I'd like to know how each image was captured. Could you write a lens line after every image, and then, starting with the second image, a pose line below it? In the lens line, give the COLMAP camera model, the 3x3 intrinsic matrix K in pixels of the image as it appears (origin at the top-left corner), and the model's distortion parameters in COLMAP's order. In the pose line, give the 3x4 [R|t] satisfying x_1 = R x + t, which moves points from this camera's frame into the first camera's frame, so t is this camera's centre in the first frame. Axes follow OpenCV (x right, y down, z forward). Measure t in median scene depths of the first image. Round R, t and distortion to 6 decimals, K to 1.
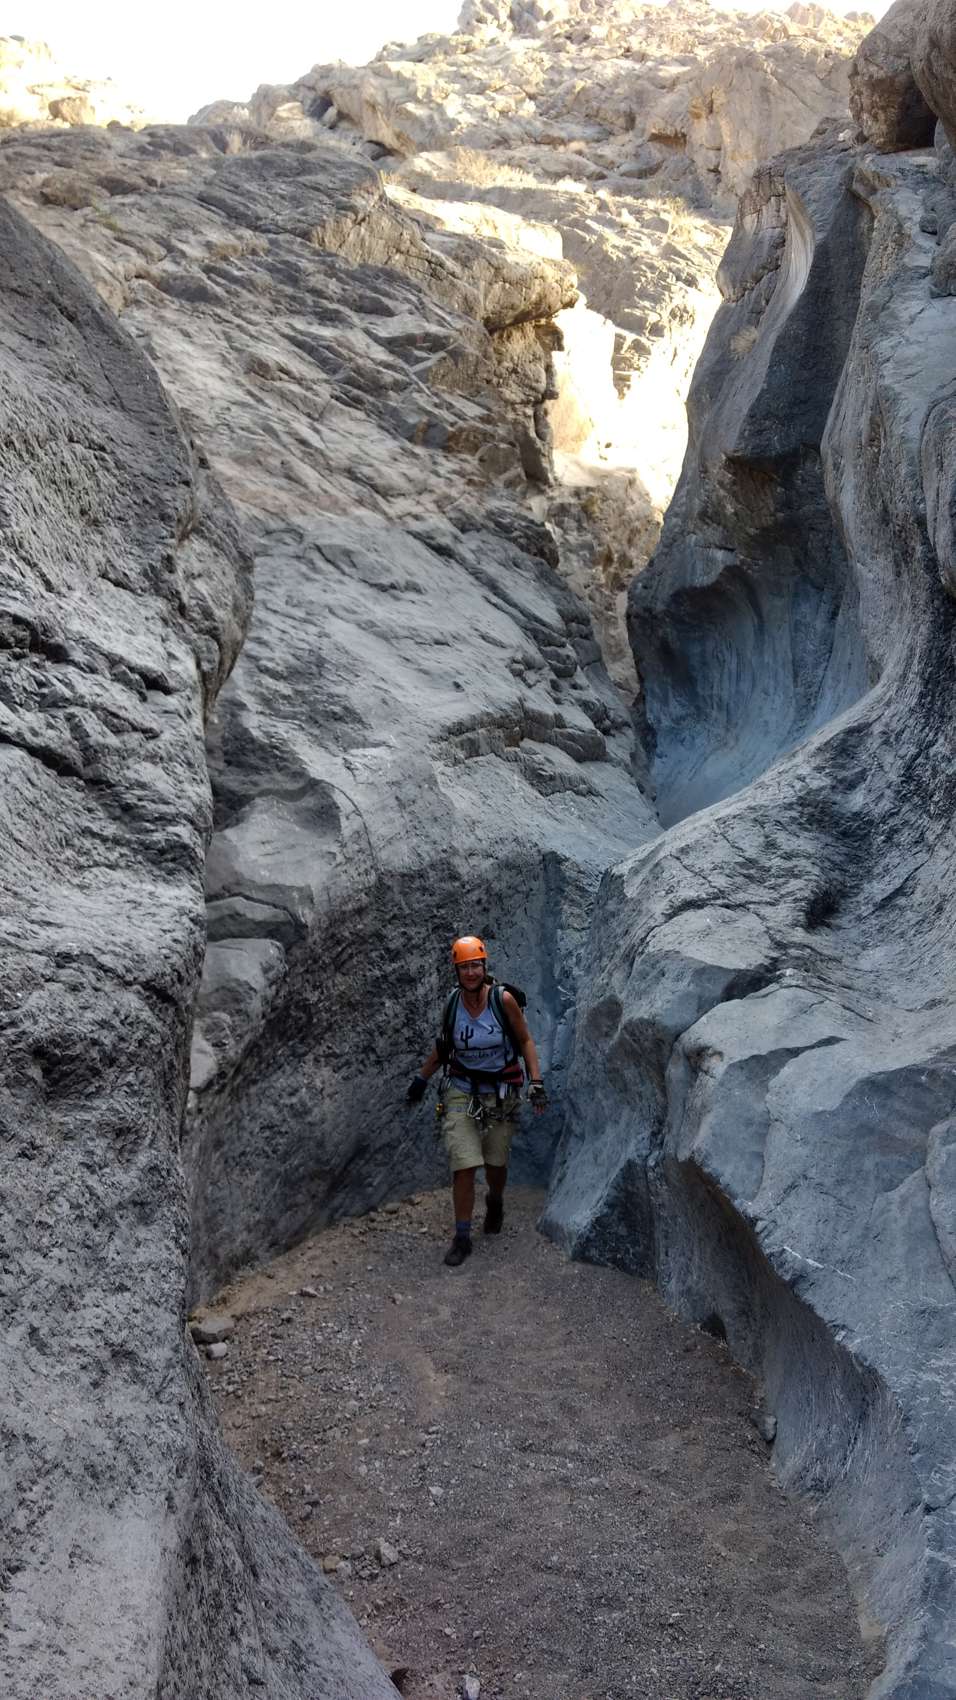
lens RADIAL K [[1314.8, 0, 478.0], [0, 1314.8, 850.0], [0, 0, 1]] dist [0.041550, -0.007024]
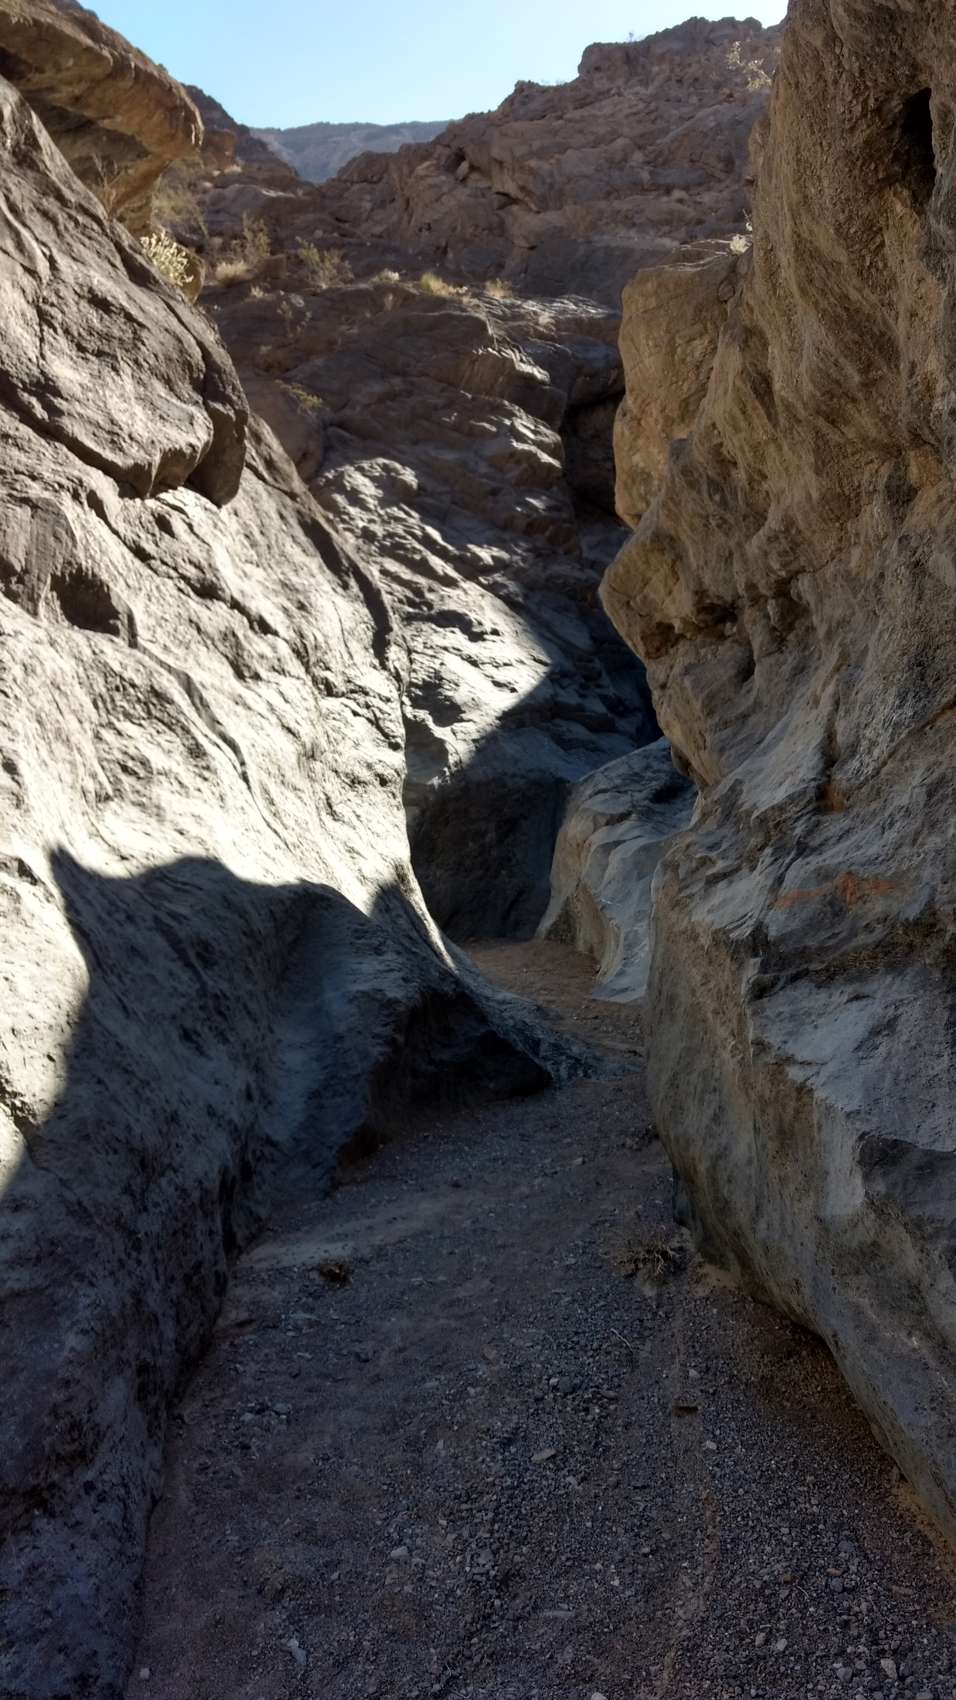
lens RADIAL K [[1314.8, 0, 478.0], [0, 1314.8, 850.0], [0, 0, 1]] dist [0.041550, -0.007024]
pose [[0.995091, 0.007508, -0.098676, 0.108445], [-0.006331, 0.999905, 0.012238, 0.072499], [0.098759, -0.011553, 0.995044, -0.782431]]
